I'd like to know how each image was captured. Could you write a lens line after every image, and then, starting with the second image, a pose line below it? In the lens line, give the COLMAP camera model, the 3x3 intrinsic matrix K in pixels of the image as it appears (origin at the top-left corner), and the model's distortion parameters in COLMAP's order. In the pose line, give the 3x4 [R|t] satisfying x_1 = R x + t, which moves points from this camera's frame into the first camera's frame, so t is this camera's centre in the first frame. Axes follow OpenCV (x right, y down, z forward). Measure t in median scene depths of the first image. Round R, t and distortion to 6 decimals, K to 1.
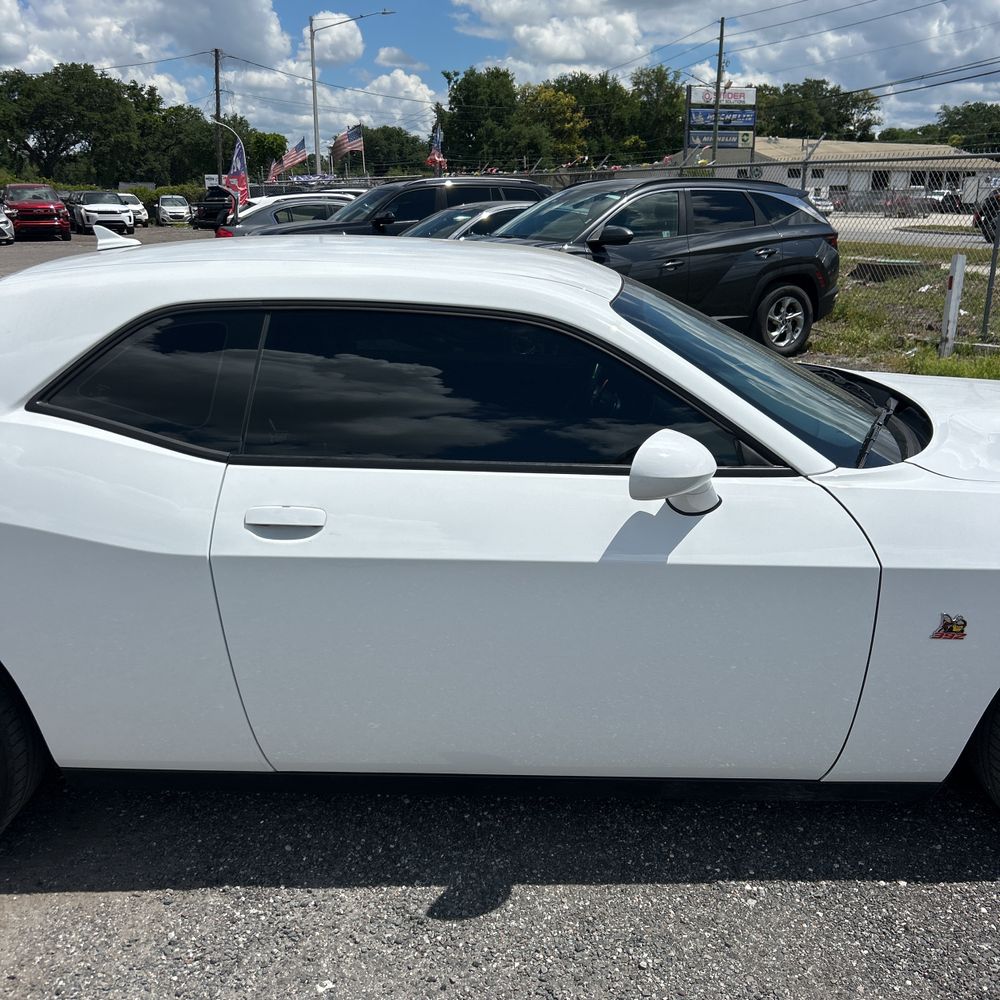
lens RADIAL K [[1016.7, 0, 498.2], [0, 1016.7, 501.0], [0, 0, 1]] dist [0.014003, 0.000000]
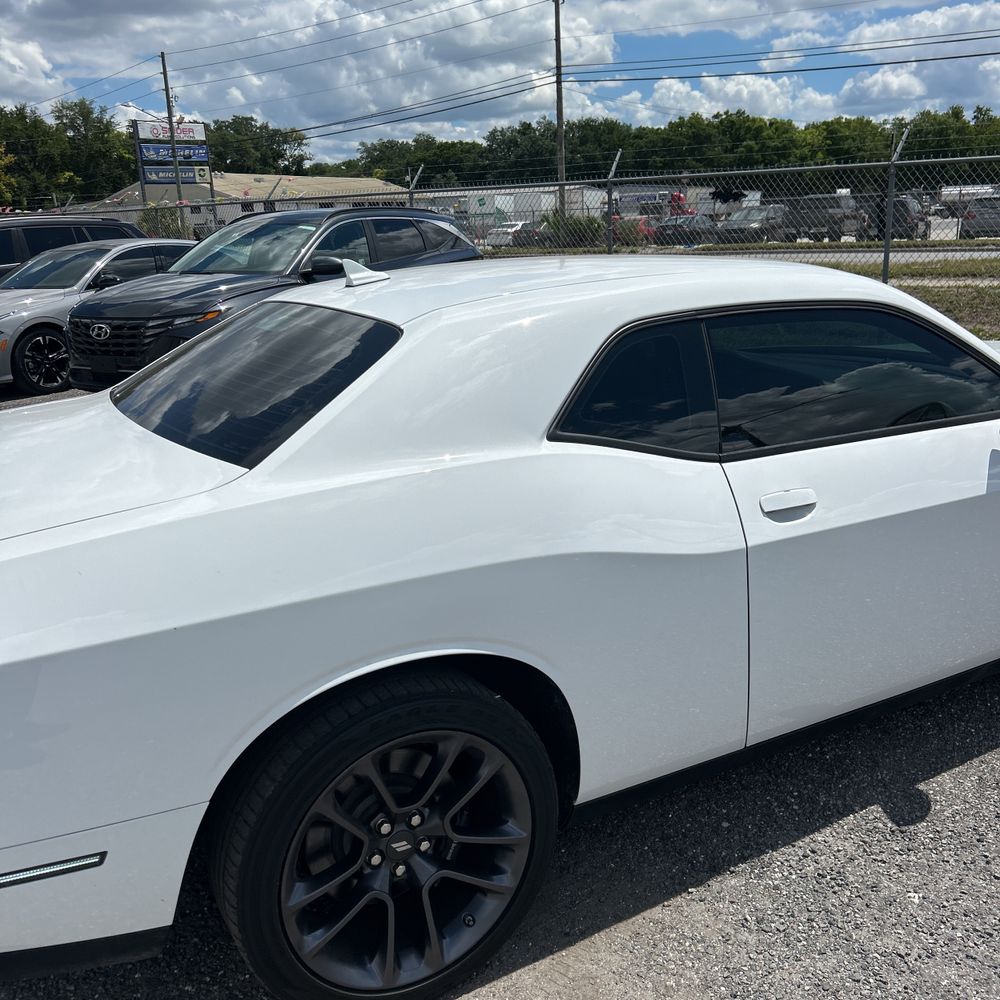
lens RADIAL K [[1016.7, 0, 502.9], [0, 1016.7, 499.9], [0, 0, 1]] dist [0.014003, 0.000000]
pose [[0.865326, -0.167396, 0.472430, -0.043761], [0.182420, 0.983118, 0.014219, -0.002507], [-0.466834, 0.073877, 0.881254, 0.007660]]
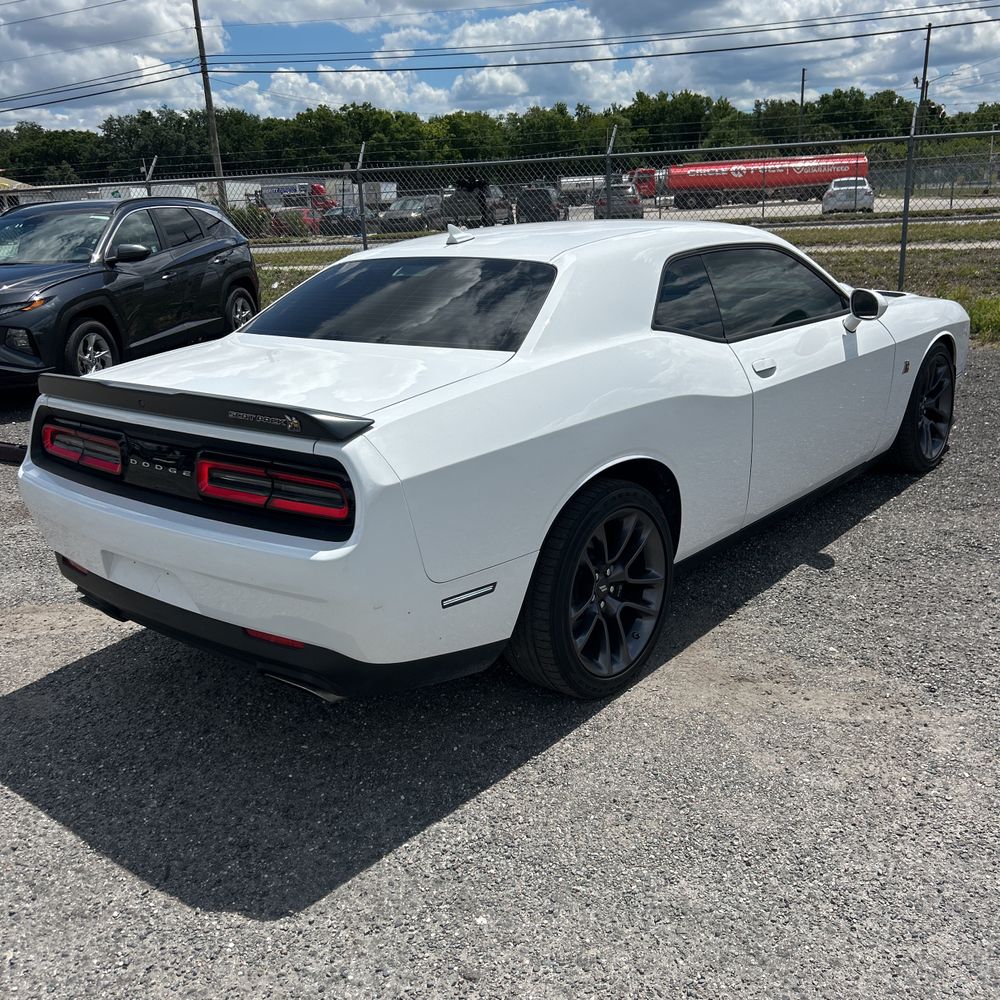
lens RADIAL K [[1016.7, 0, 501.8], [0, 1016.7, 499.6], [0, 0, 1]] dist [0.014003, 0.000000]
pose [[0.644469, -0.254978, 0.720865, -0.081101], [0.271374, 0.957662, 0.096121, -0.002391], [-0.714853, 0.133677, 0.686378, 0.006060]]
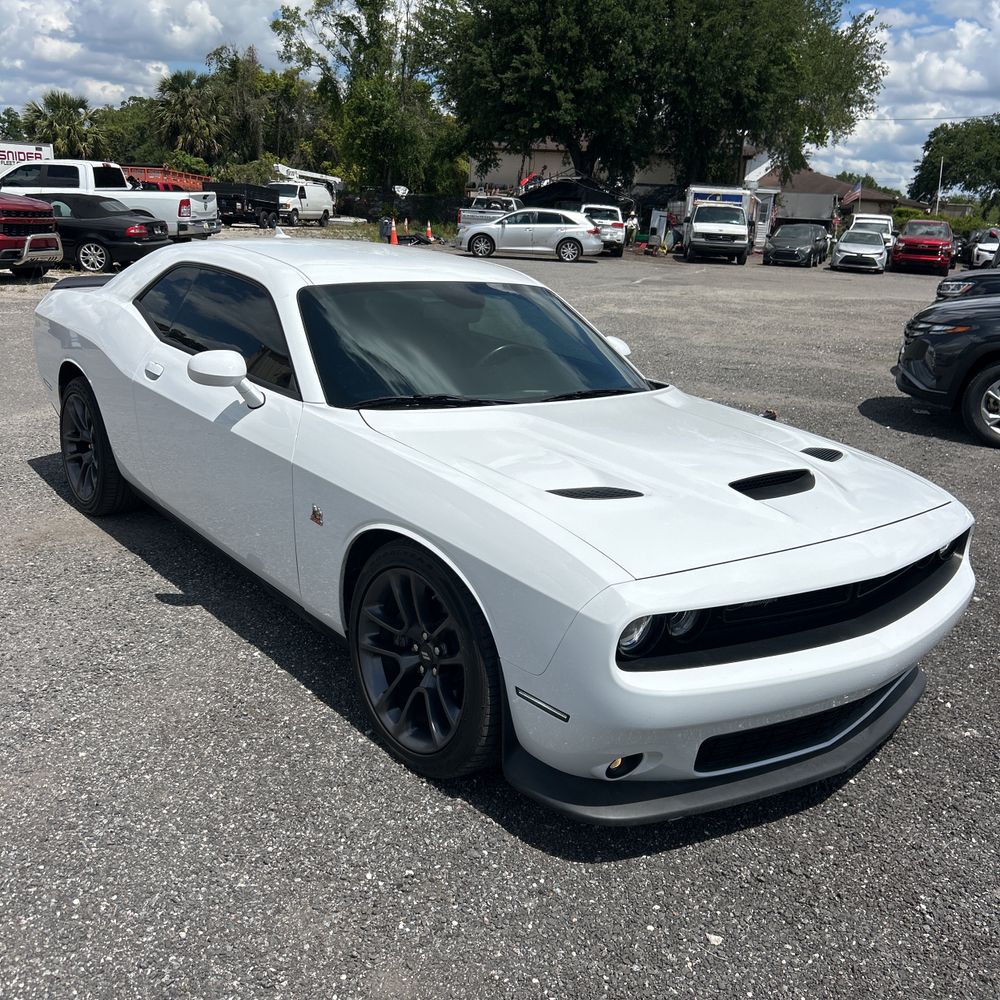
lens RADIAL K [[1016.7, 0, 473.7], [0, 1016.7, 494.9], [0, 0, 1]] dist [0.014003, 0.000000]
pose [[0.616818, 0.253607, -0.745130, 0.076111], [-0.281884, 0.955055, 0.091711, -0.004806], [0.734899, 0.153472, 0.660583, 0.007722]]
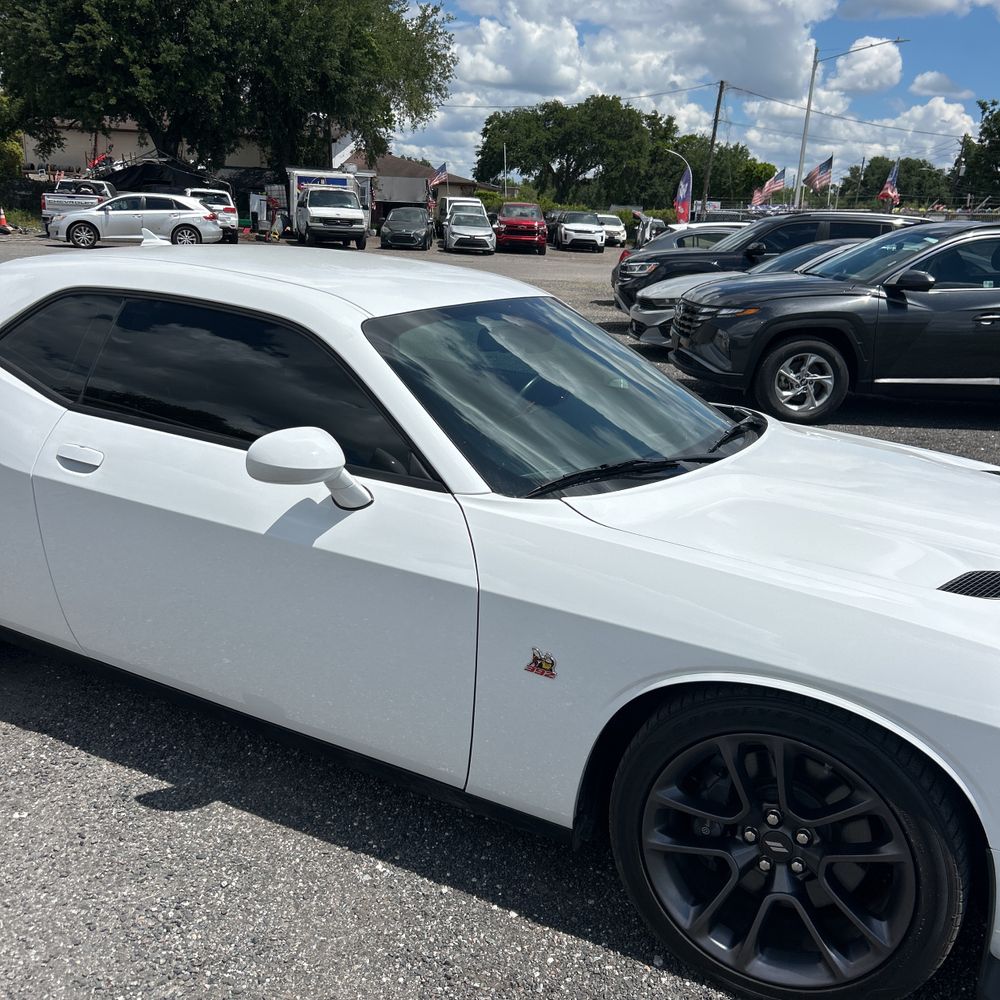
lens RADIAL K [[1016.7, 0, 487.9], [0, 1016.7, 494.2], [0, 0, 1]] dist [0.014003, 0.000000]
pose [[0.883548, 0.168499, -0.436980, 0.036158], [-0.181820, 0.983264, 0.011516, -0.001947], [0.431607, 0.069277, 0.899398, 0.002691]]
